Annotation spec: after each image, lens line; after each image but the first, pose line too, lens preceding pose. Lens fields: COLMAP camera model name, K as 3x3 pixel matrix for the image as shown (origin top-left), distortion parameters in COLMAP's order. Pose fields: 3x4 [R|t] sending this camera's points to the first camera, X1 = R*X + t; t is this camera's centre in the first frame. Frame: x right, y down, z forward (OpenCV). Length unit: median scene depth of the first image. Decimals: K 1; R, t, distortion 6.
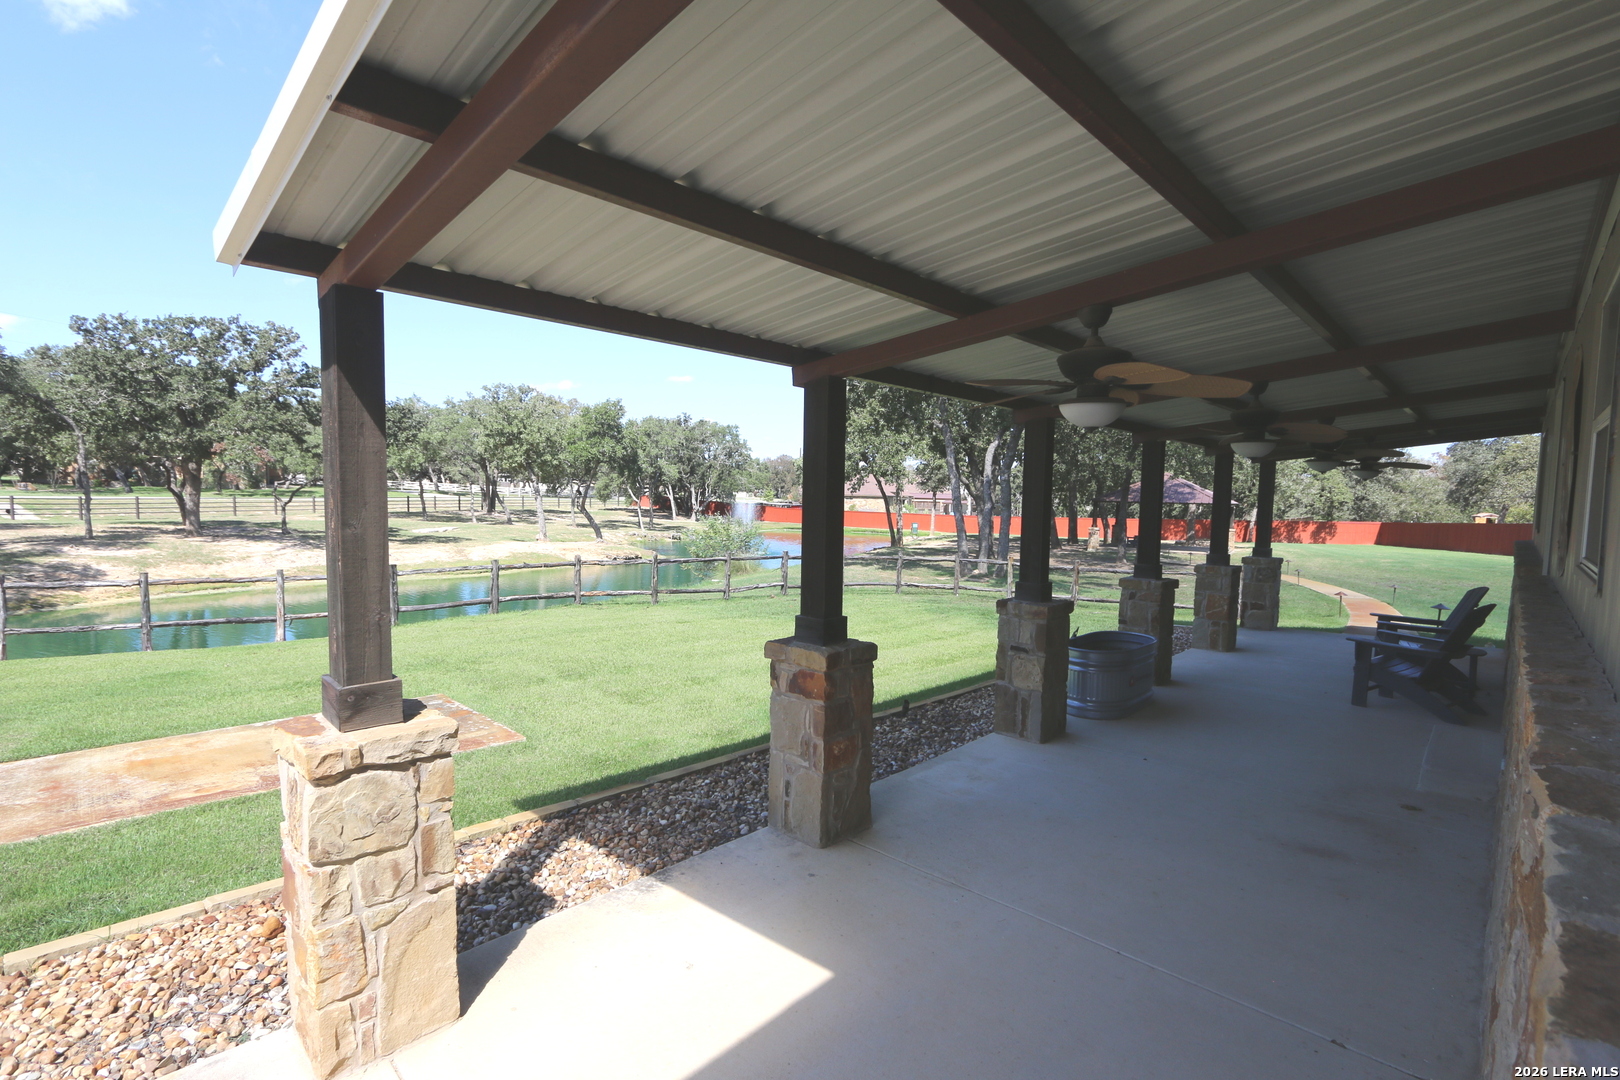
lens RADIAL K [[746.3, 0, 804.0], [0, 746.3, 563.1], [0, 0, 1]] dist [-0.012444, -0.000124]
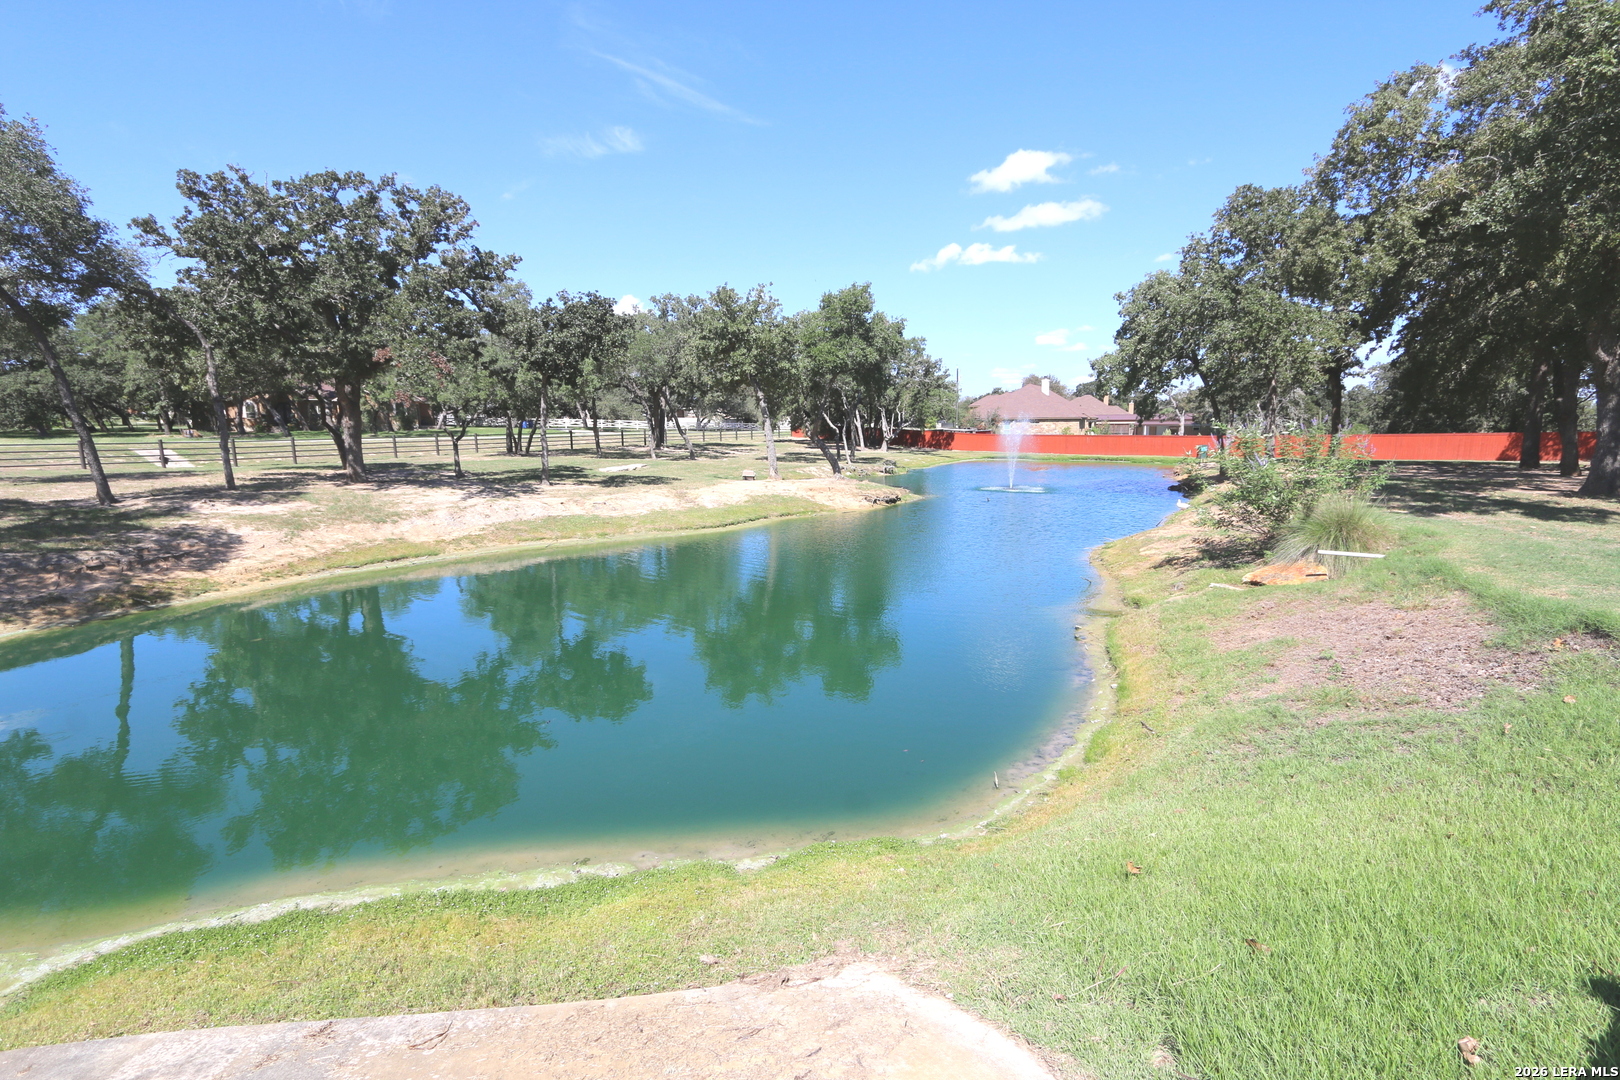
lens RADIAL K [[746.3, 0, 804.1], [0, 746.3, 561.4], [0, 0, 1]] dist [-0.012444, -0.000124]
pose [[0.989340, -0.005299, -0.145531, -0.263357], [0.017861, 0.996208, 0.085149, -0.012845], [0.144528, -0.086840, 0.985683, 0.311373]]
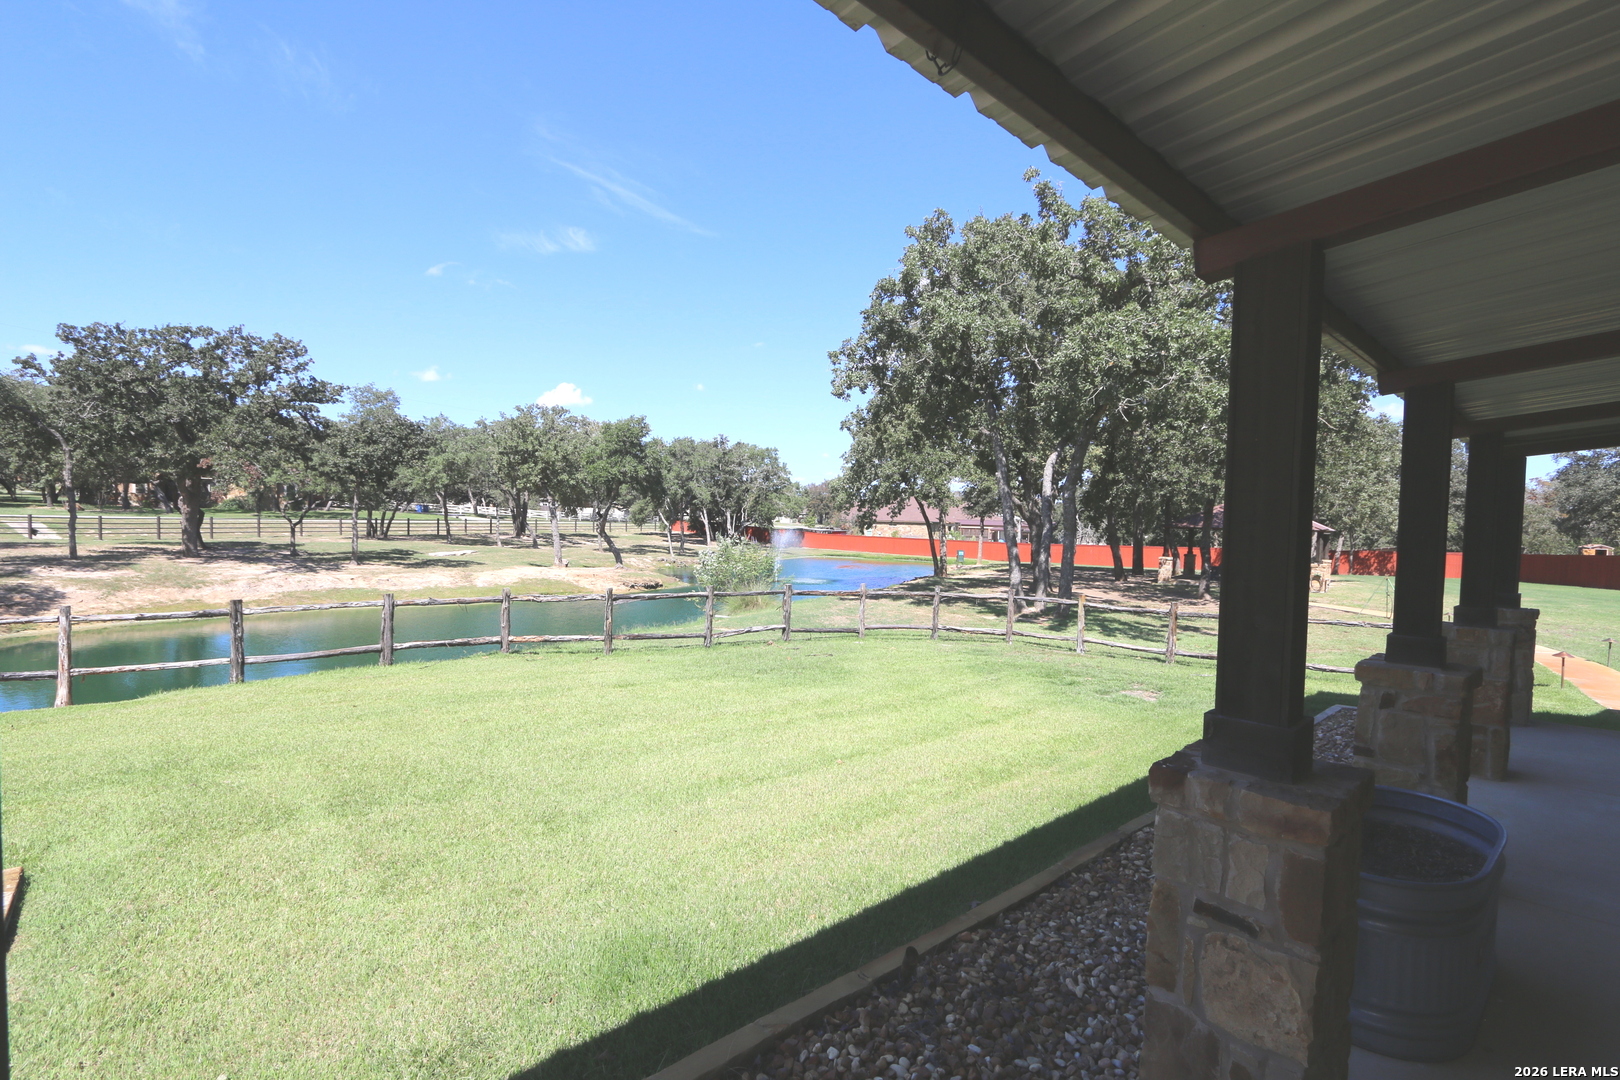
lens RADIAL K [[746.3, 0, 806.0], [0, 746.3, 560.2], [0, 0, 1]] dist [-0.012444, -0.000124]
pose [[0.998232, 0.009158, -0.058721, 0.019015], [-0.011443, 0.999186, -0.038687, -0.005462], [0.058319, 0.039291, 0.997524, 0.106018]]
